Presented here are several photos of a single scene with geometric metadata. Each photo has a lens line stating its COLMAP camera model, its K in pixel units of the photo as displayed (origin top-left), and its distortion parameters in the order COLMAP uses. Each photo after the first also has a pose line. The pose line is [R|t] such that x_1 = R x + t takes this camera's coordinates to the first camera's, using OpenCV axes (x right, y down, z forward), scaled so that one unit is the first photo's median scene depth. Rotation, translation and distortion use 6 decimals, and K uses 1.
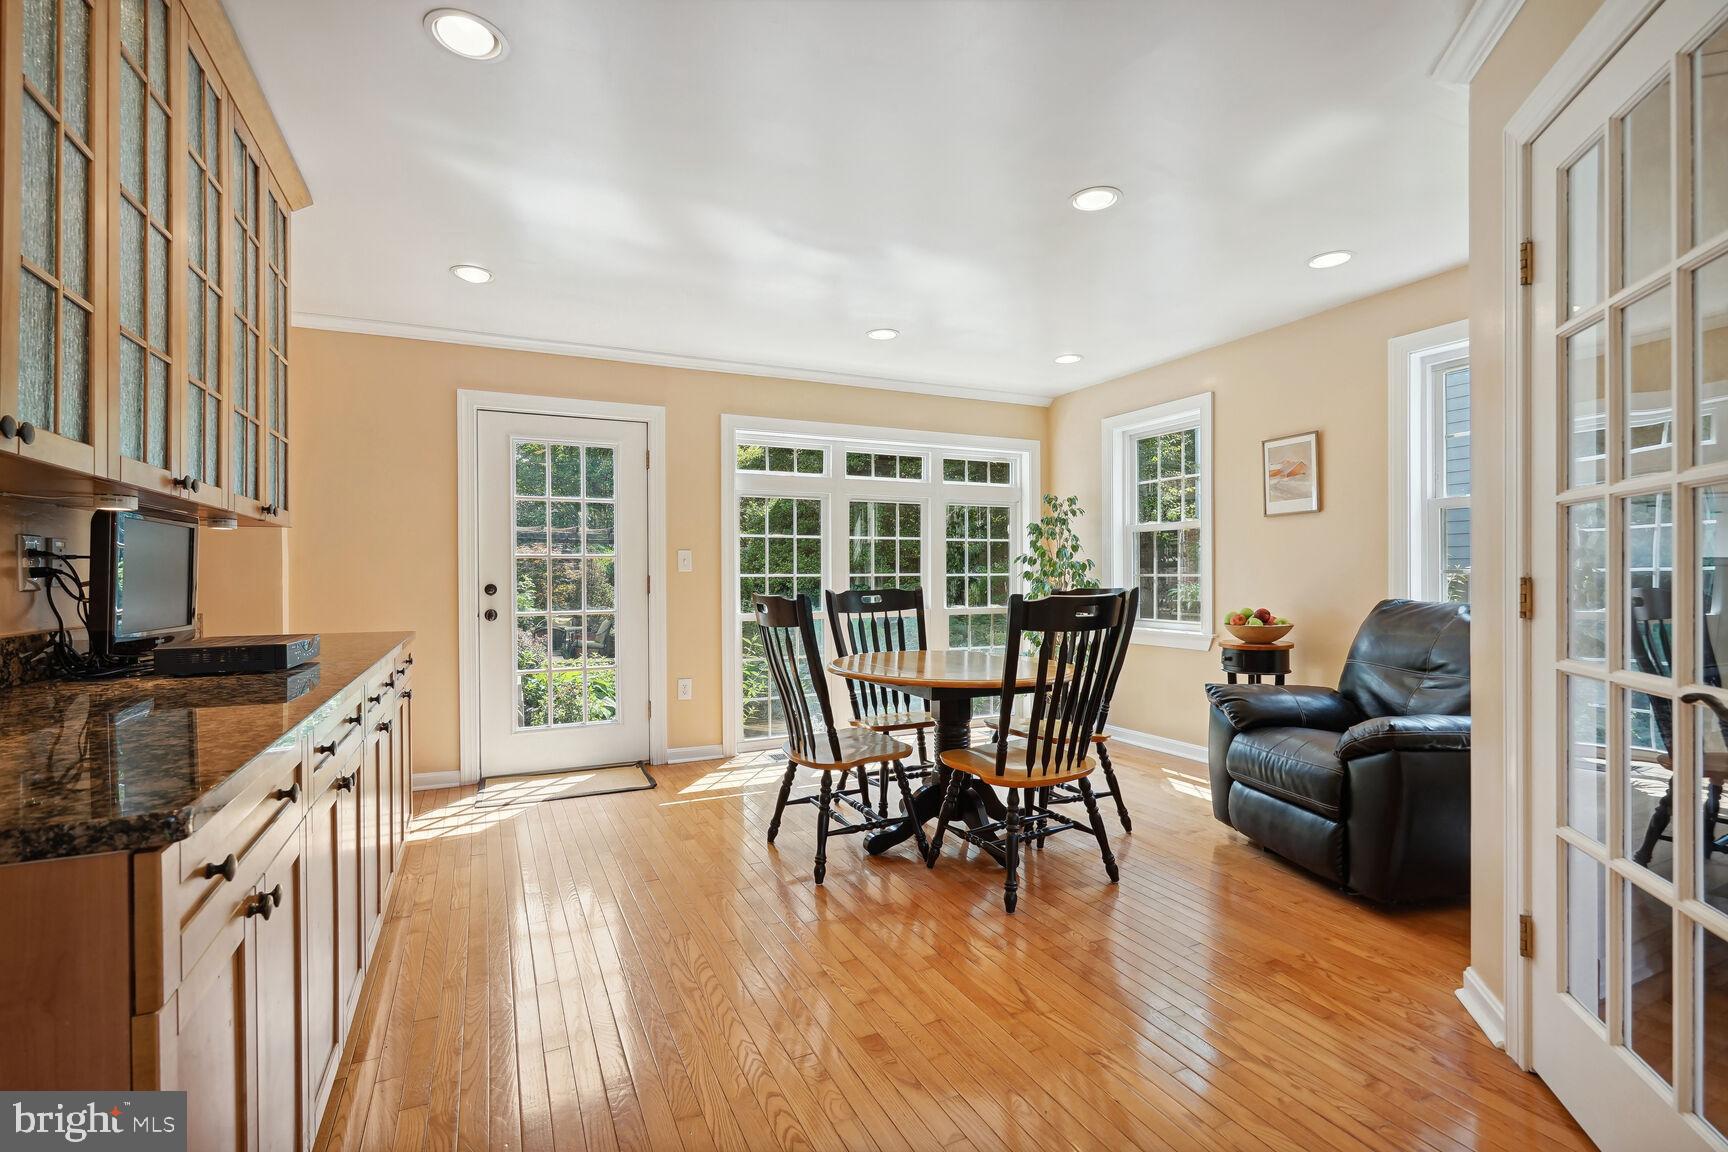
lens RADIAL K [[782.0, 0, 864.5], [0, 782.0, 579.1], [0, 0, 1]] dist [-0.001739, 0.002990]
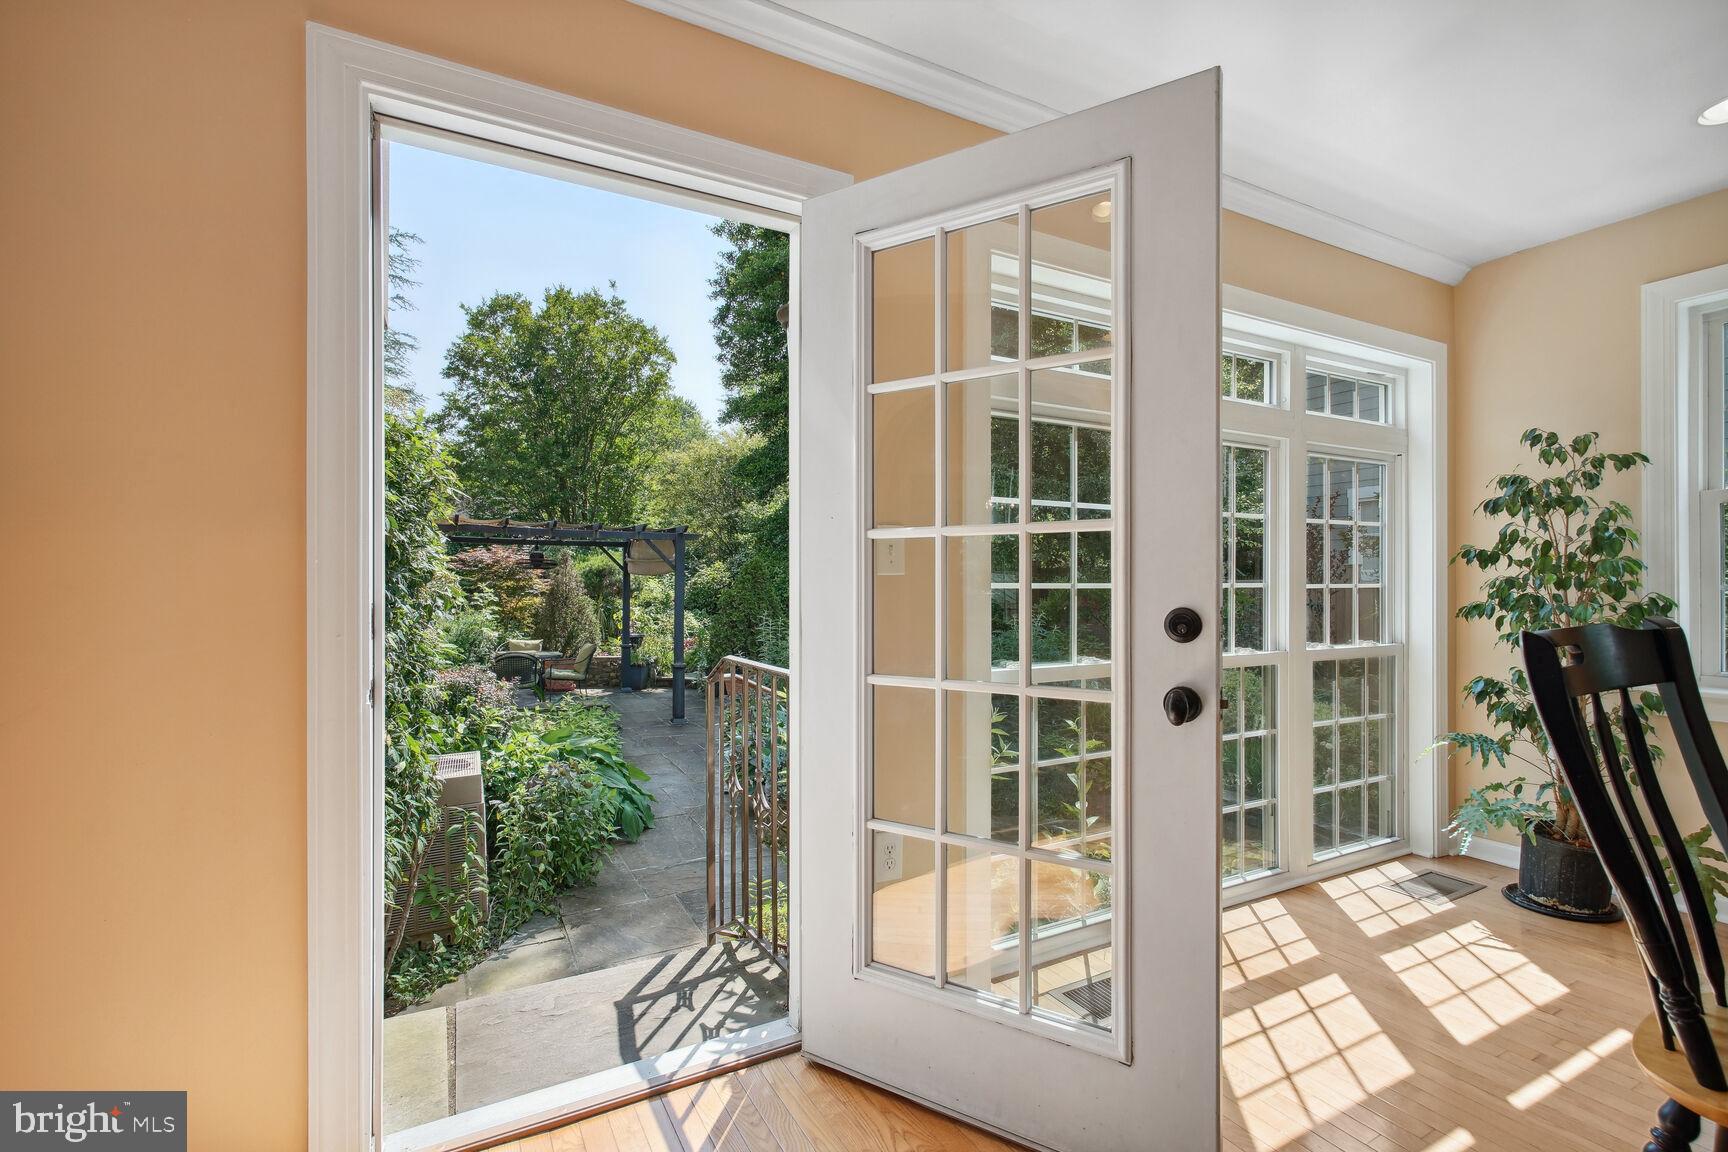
lens RADIAL K [[782.0, 0, 875.5], [0, 782.0, 582.9], [0, 0, 1]] dist [-0.001739, 0.002990]
pose [[0.998108, 0.000583, 0.061487, -0.314579], [-0.000055, 0.999963, -0.008579, -0.004084], [-0.061490, 0.008559, 0.998071, 0.694904]]
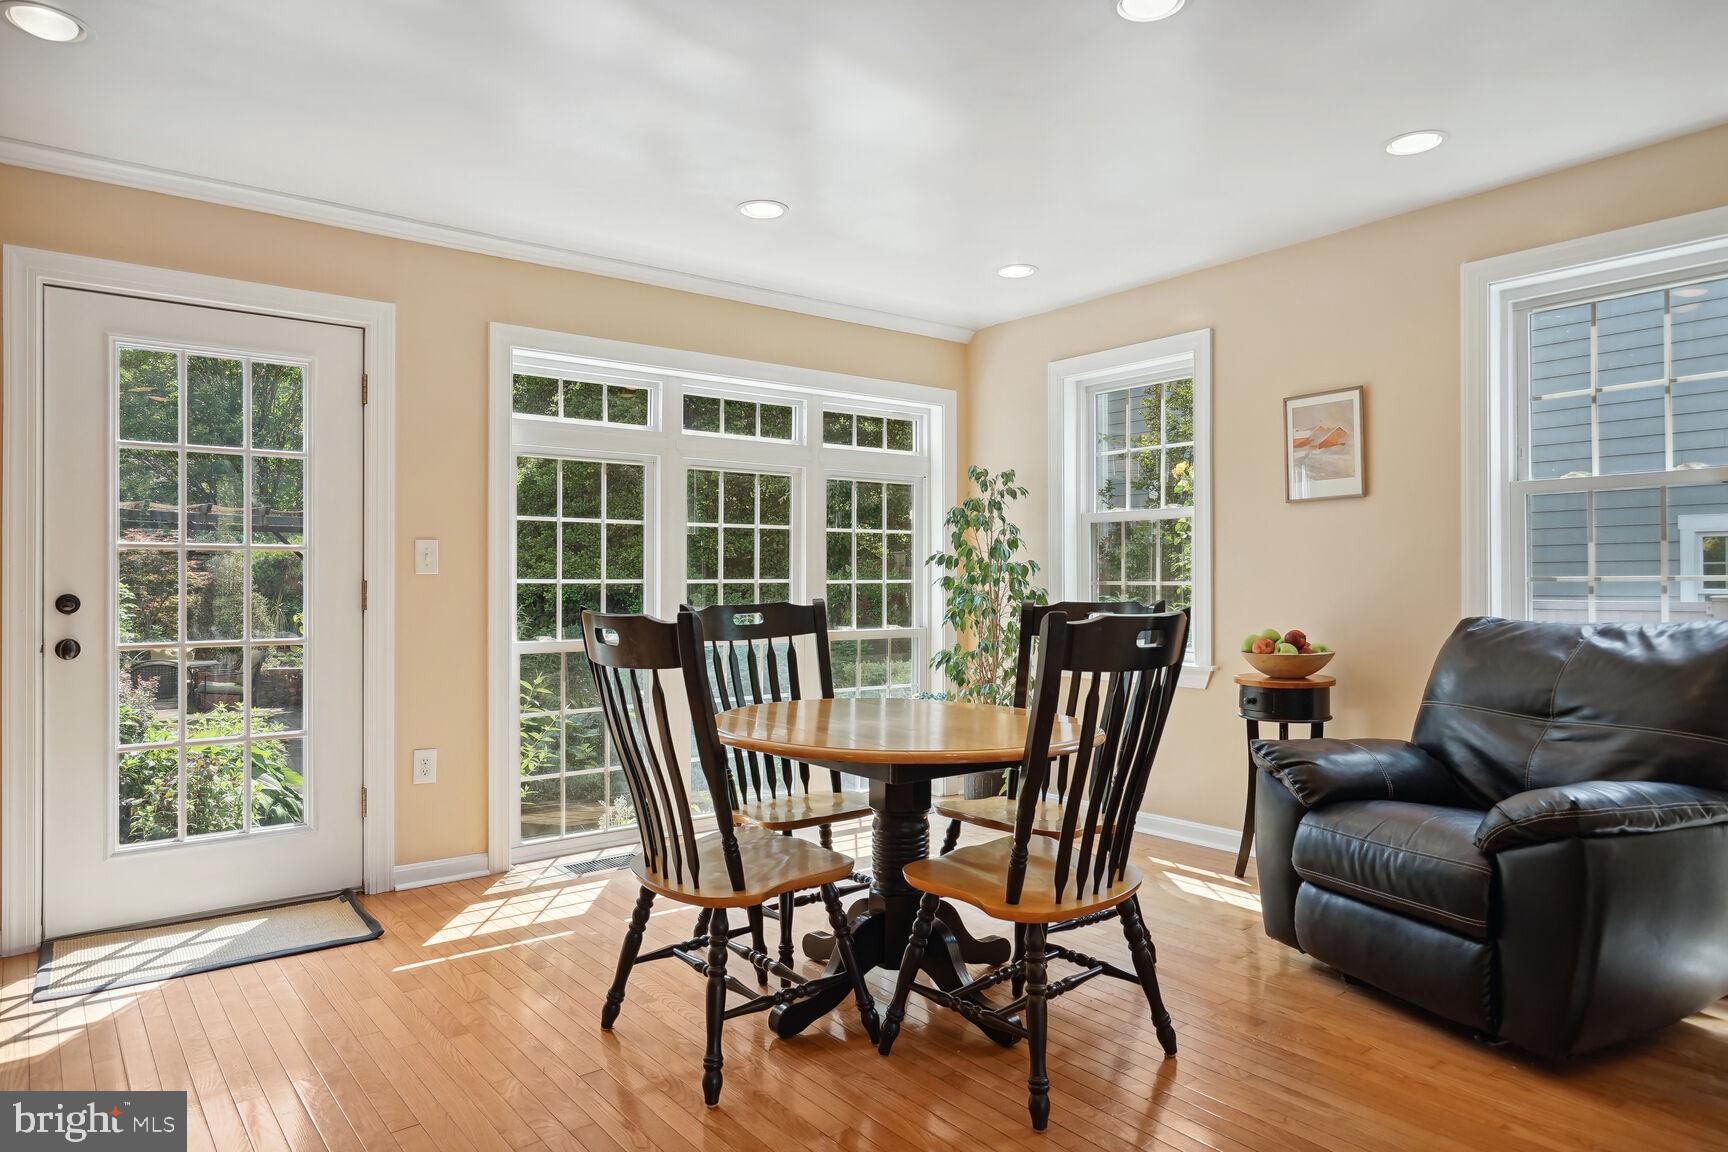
lens RADIAL K [[1059.1, 0, 866.3], [0, 1059.1, 574.6], [0, 0, 1]] dist [0.000278, 0.005406]
pose [[0.977094, 0.005611, 0.212732, -0.081947], [-0.002899, 0.999911, -0.013058, 0.000843], [-0.212786, 0.012142, 0.977023, 0.134492]]
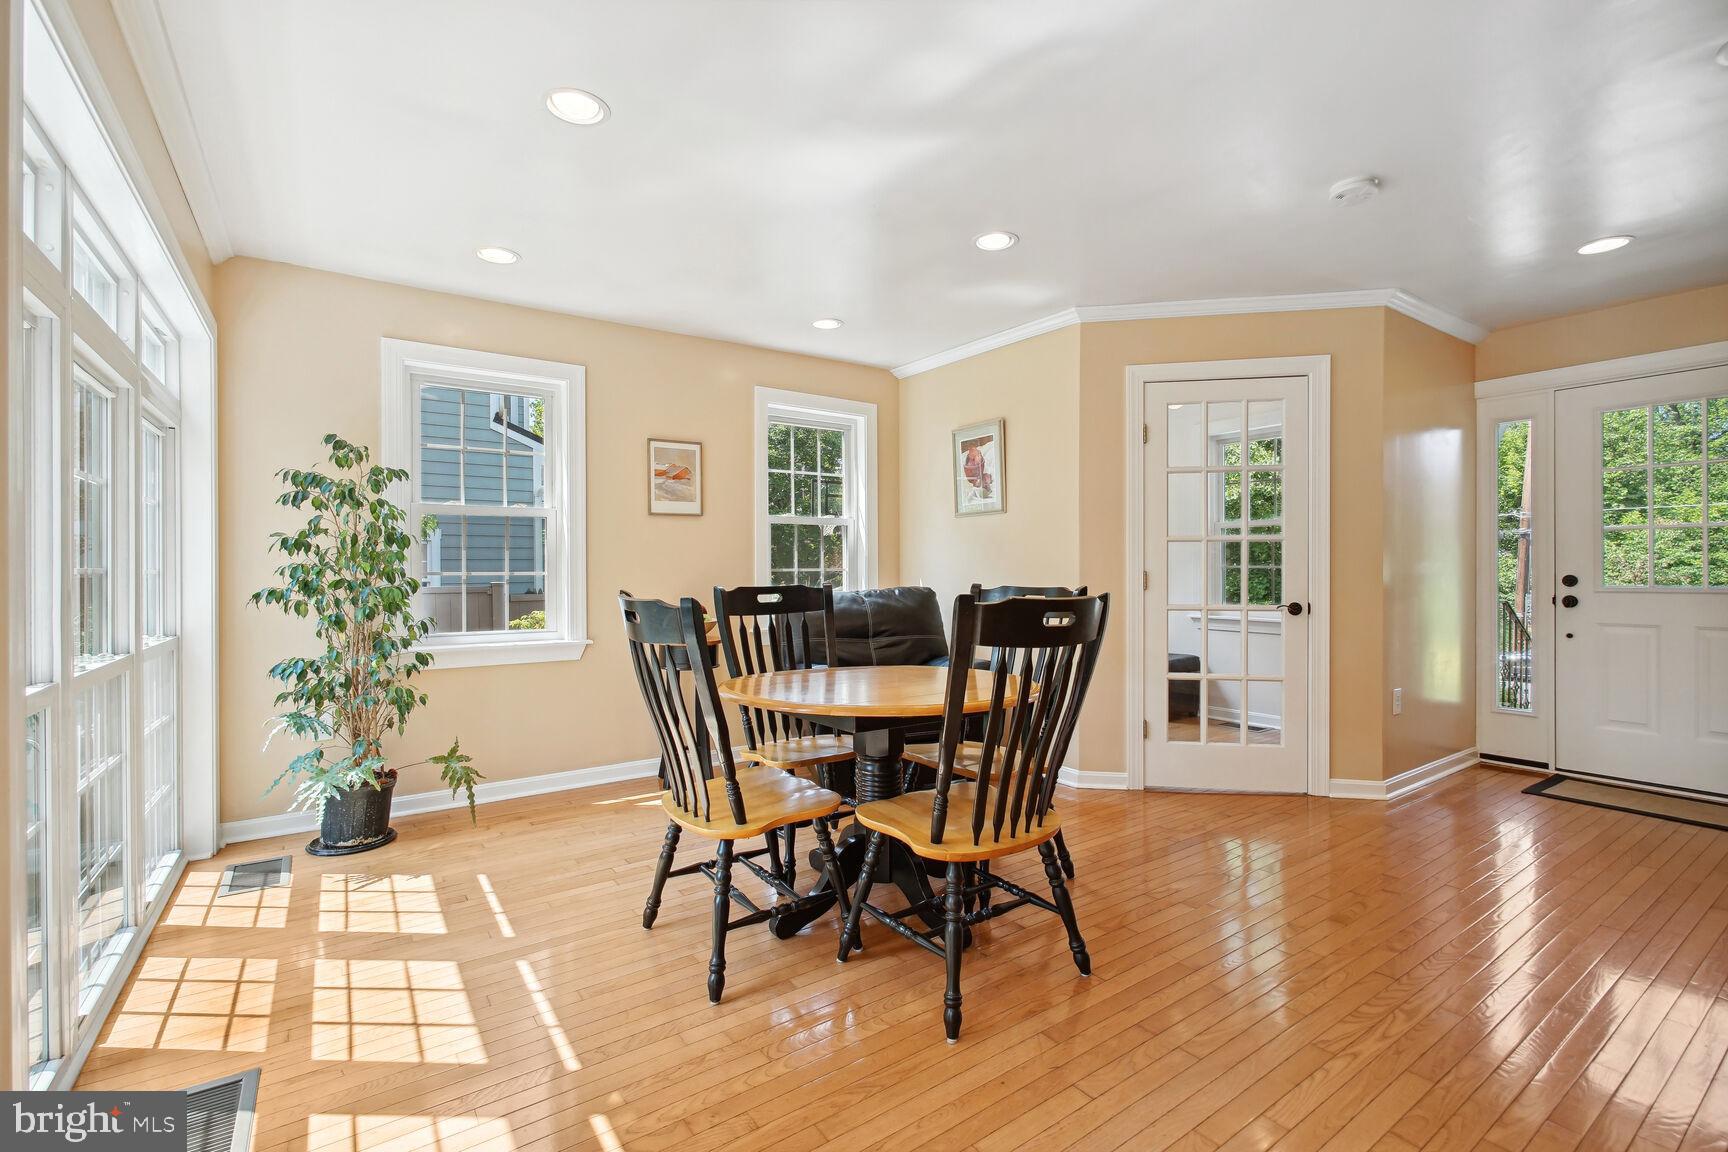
lens RADIAL K [[782.0, 0, 877.7], [0, 782.0, 575.5], [0, 0, 1]] dist [-0.001739, 0.002990]
pose [[-0.157067, 0.005658, 0.987572, -0.550702], [0.012220, 0.999918, -0.003785, 0.005456], [-0.987512, 0.011474, -0.157123, 0.928728]]
